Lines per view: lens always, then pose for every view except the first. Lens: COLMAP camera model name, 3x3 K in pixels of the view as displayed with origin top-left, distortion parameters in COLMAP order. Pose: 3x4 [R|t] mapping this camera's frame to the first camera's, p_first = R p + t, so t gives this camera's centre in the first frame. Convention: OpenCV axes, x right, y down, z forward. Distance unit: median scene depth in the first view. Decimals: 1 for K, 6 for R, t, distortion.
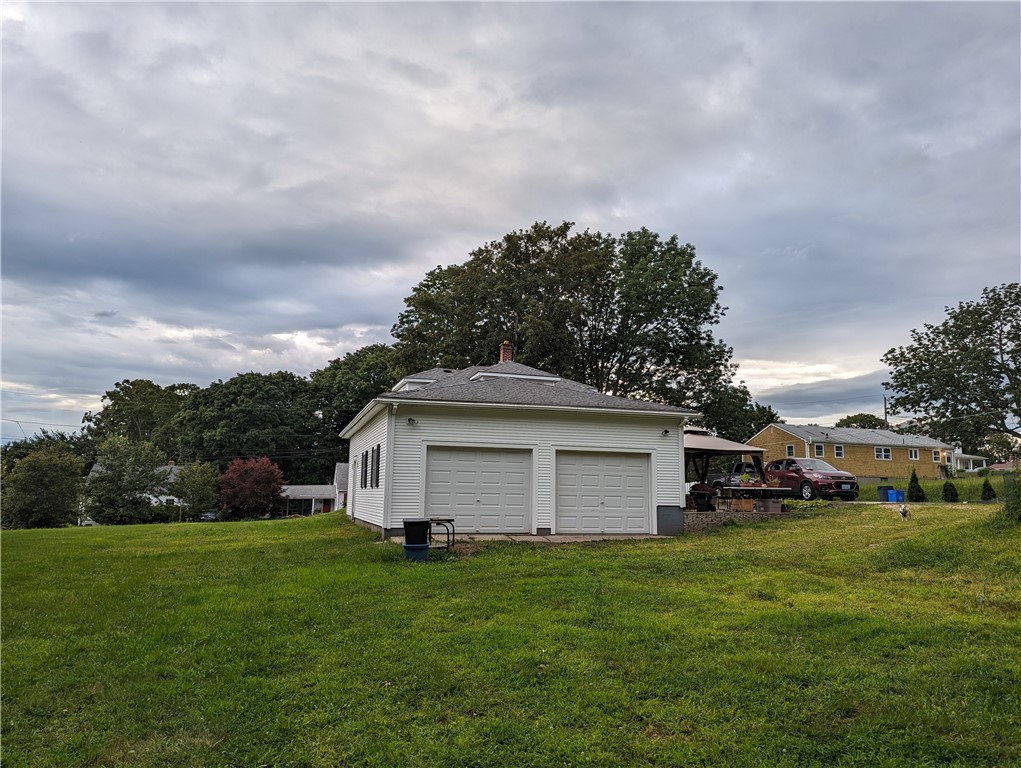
lens RADIAL K [[732.1, 0, 517.2], [0, 732.1, 381.9], [0, 0, 1]] dist [0.061083, -0.052091]
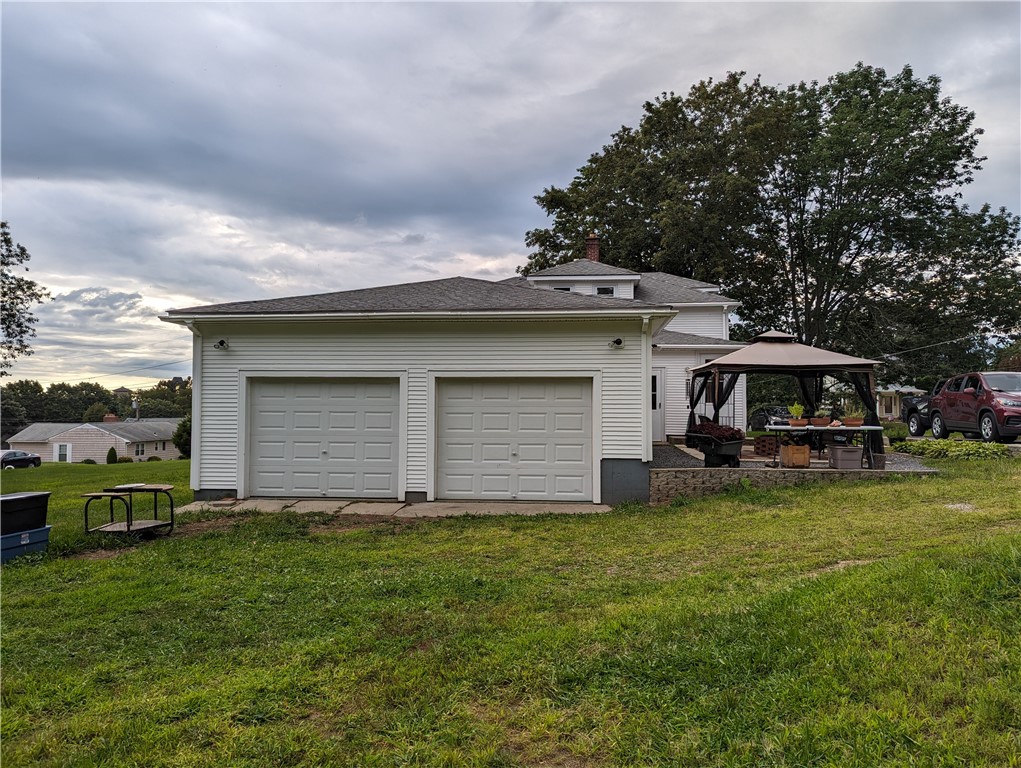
lens RADIAL K [[732.1, 0, 517.8], [0, 732.1, 388.9], [0, 0, 1]] dist [0.061083, -0.052091]
pose [[0.923294, -0.022143, -0.383455, 0.136249], [0.067047, 0.992301, 0.104136, 0.013670], [0.378197, -0.121858, 0.917670, 0.147011]]
